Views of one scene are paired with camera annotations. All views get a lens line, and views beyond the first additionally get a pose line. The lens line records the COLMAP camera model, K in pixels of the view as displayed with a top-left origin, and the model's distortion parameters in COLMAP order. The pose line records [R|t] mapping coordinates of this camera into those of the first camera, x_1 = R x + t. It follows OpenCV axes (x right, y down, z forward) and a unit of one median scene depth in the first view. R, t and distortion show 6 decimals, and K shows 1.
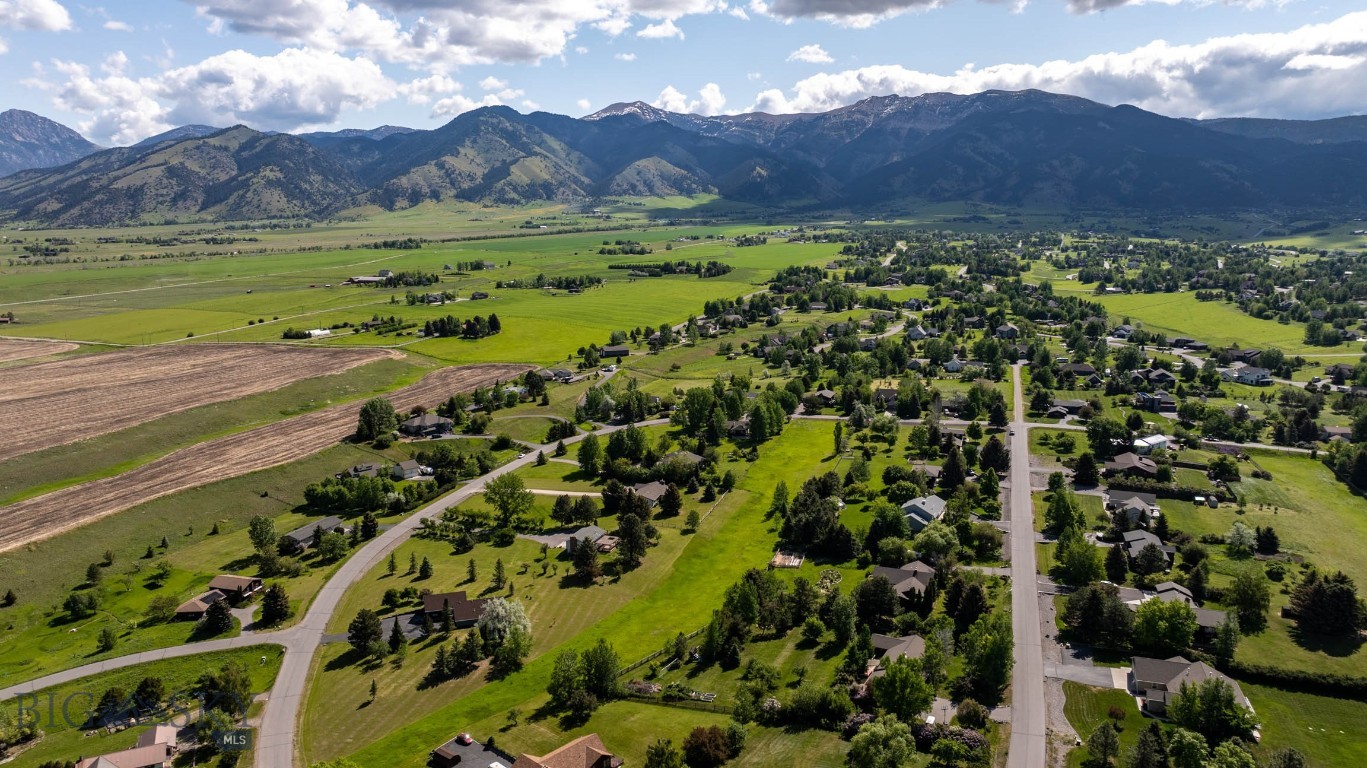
lens RADIAL K [[977.5, 0, 683.2], [0, 977.5, 384.5], [0, 0, 1]] dist [-0.023760, 0.002473]
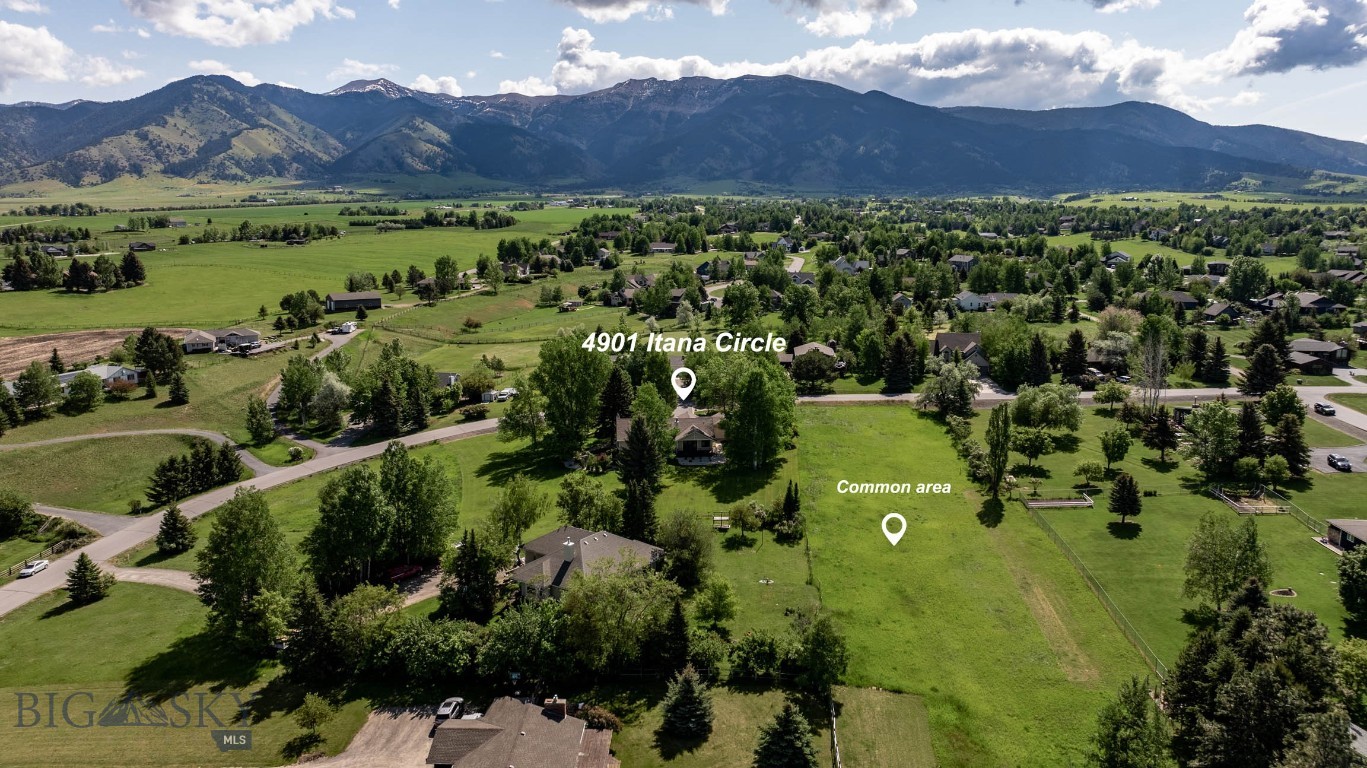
lens RADIAL K [[977.5, 0, 683.2], [0, 977.5, 383.0], [0, 0, 1]] dist [-0.023760, 0.002473]
pose [[0.970078, -0.046354, 0.238326, -0.020186], [0.045188, 0.998925, 0.010358, 0.011508], [-0.238550, 0.000721, 0.971130, 0.365294]]
